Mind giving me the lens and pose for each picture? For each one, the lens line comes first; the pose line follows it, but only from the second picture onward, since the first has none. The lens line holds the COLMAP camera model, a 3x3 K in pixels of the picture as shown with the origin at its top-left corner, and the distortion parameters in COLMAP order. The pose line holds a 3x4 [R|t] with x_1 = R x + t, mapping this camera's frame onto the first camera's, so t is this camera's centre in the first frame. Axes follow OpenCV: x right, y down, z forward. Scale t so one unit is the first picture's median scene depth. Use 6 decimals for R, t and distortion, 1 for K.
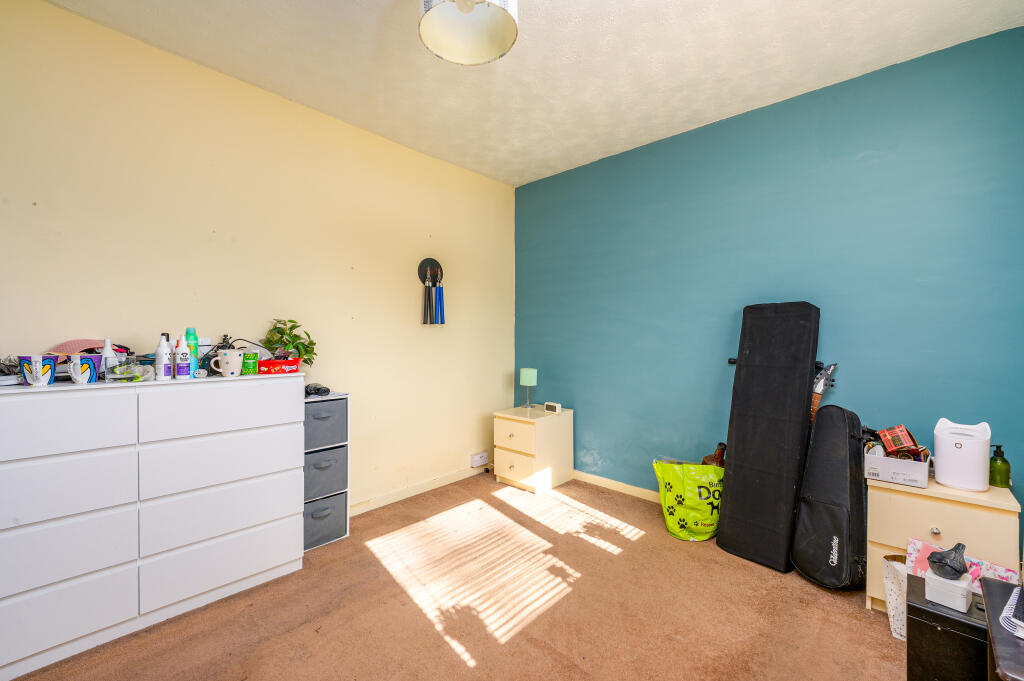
lens RADIAL K [[415.4, 0, 514.4], [0, 415.4, 338.7], [0, 0, 1]] dist [-0.001631, -0.000236]
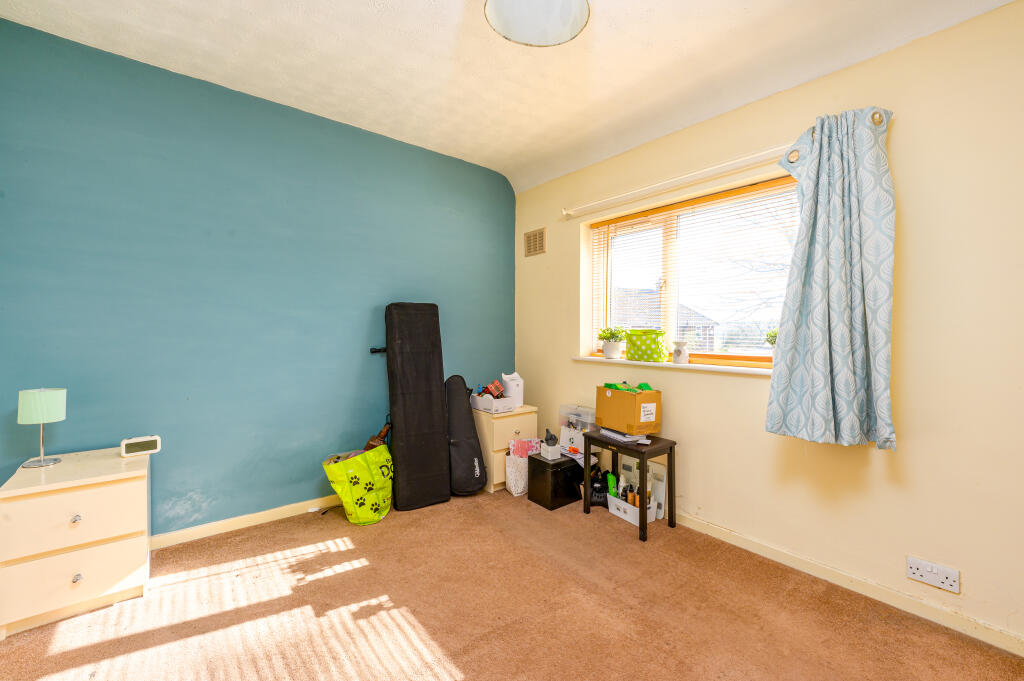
lens RADIAL K [[415.9, 0, 513.6], [0, 415.9, 314.5], [0, 0, 1]] dist [-0.002199, -0.000681]
pose [[0.142224, 0.028944, 0.989411, -0.581639], [0.003201, 0.999554, -0.029701, -0.009914], [-0.989829, 0.007391, 0.142068, 0.487449]]
